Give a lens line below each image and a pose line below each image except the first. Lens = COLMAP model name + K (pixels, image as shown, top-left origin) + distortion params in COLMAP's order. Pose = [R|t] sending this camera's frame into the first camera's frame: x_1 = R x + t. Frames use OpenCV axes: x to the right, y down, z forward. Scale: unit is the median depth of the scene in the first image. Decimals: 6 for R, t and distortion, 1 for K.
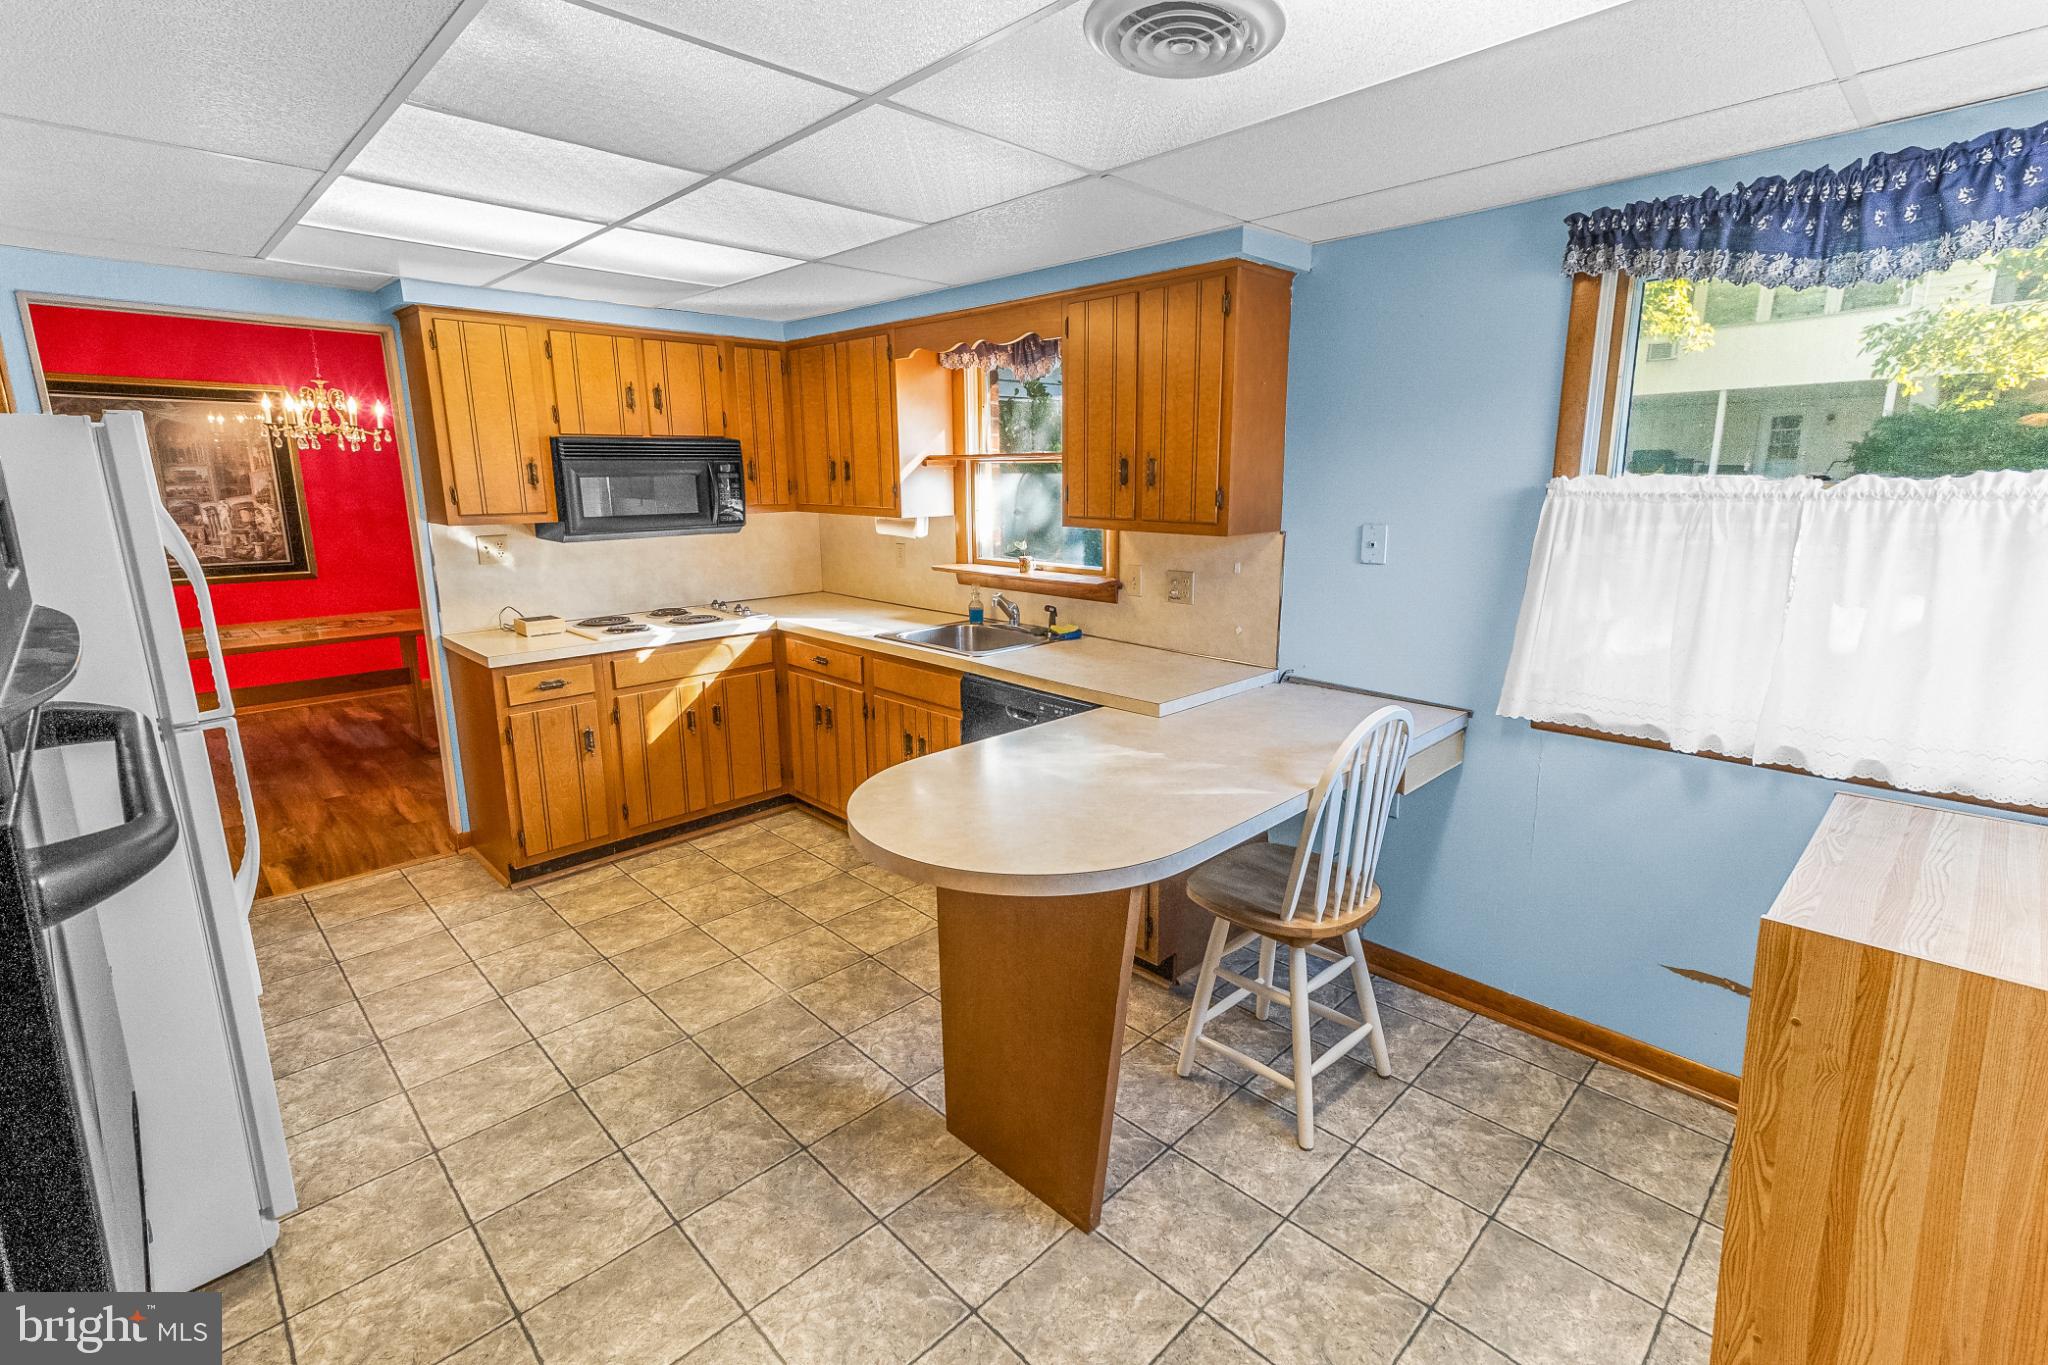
lens RADIAL K [[939.5, 0, 1039.0], [0, 939.5, 666.5], [0, 0, 1]] dist [0.021551, 0.001239]
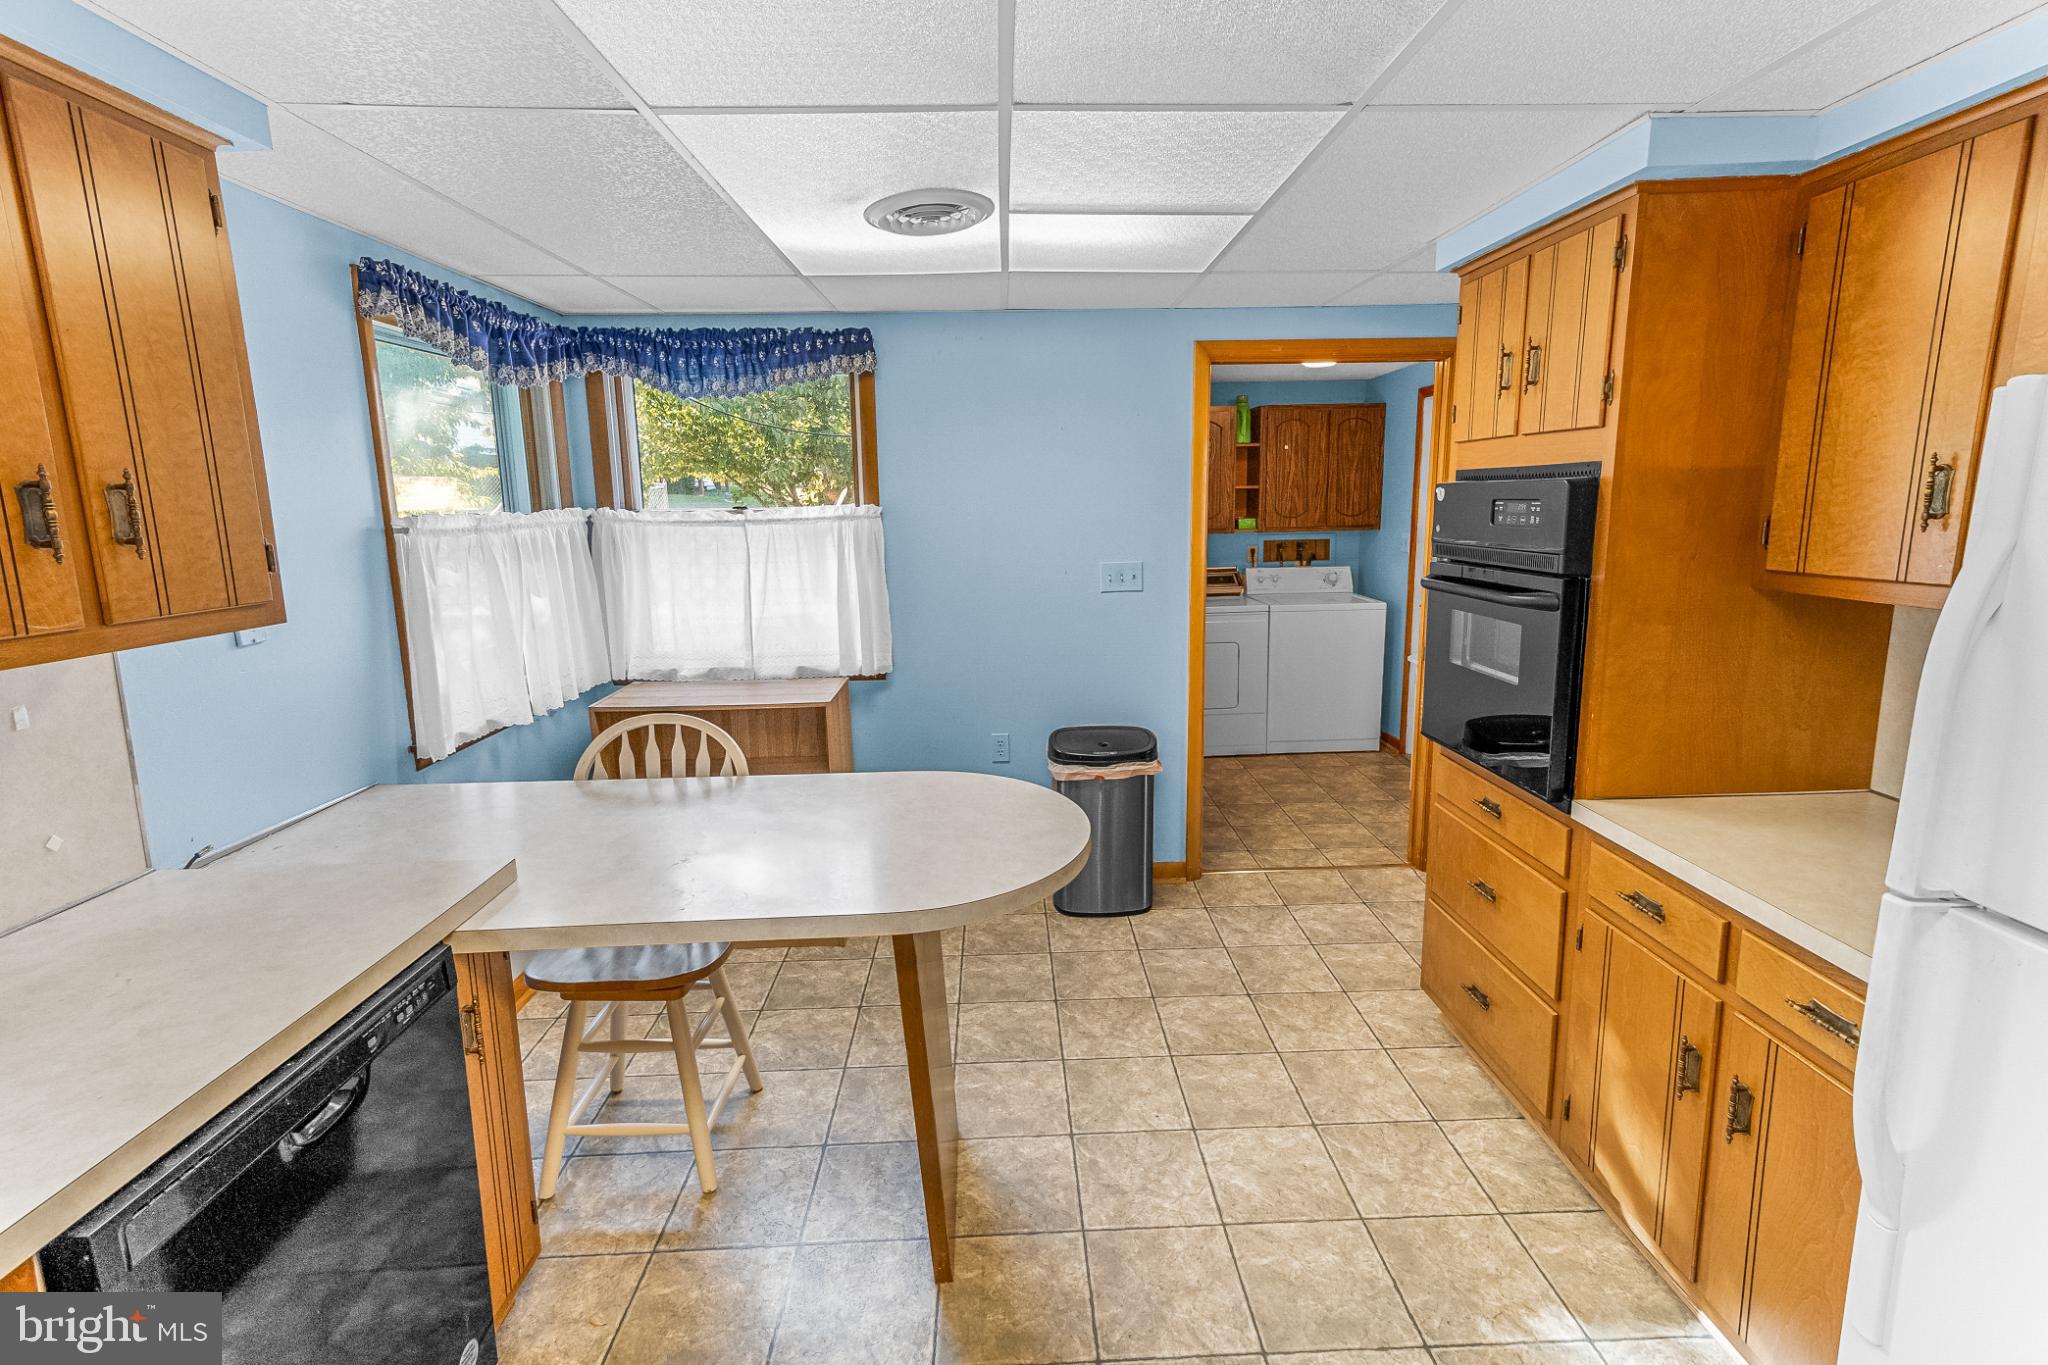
lens RADIAL K [[939.5, 0, 1025.5], [0, 939.5, 685.1], [0, 0, 1]] dist [0.021551, 0.001239]
pose [[-0.738173, -0.109561, 0.665655, -0.392449], [0.159804, 0.930242, 0.330322, -0.163870], [-0.655411, 0.350209, -0.669171, 0.808964]]
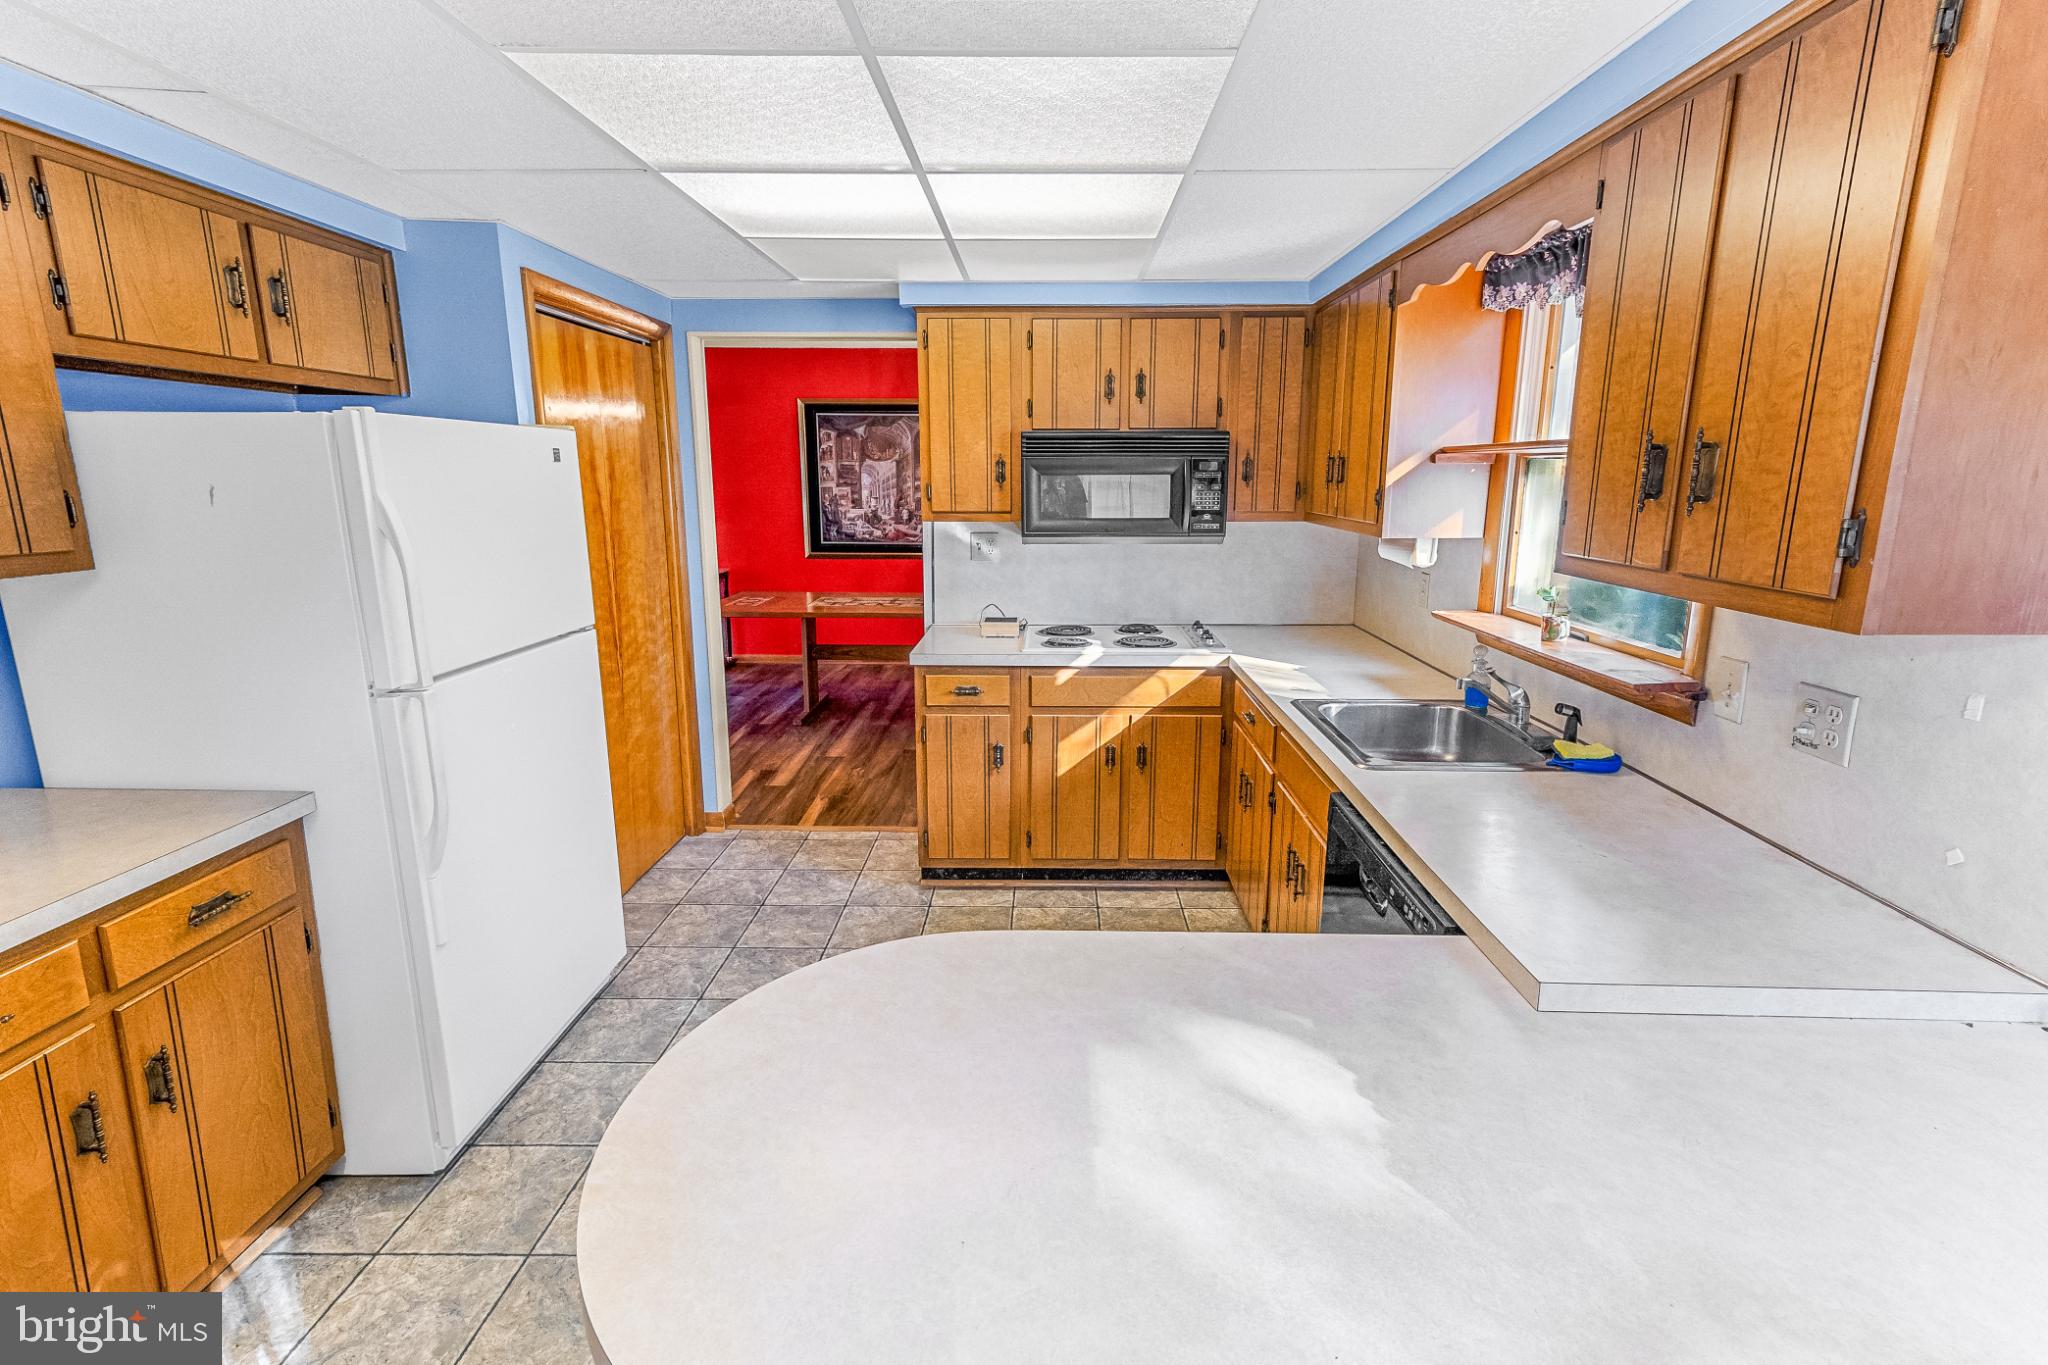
lens RADIAL K [[939.5, 0, 1025.5], [0, 939.5, 655.4], [0, 0, 1]] dist [0.021551, 0.001239]
pose [[0.694397, 0.147455, -0.704323, 0.176302], [-0.156468, 0.986301, 0.052227, -0.069648], [0.702375, 0.073938, 0.707956, 0.340576]]
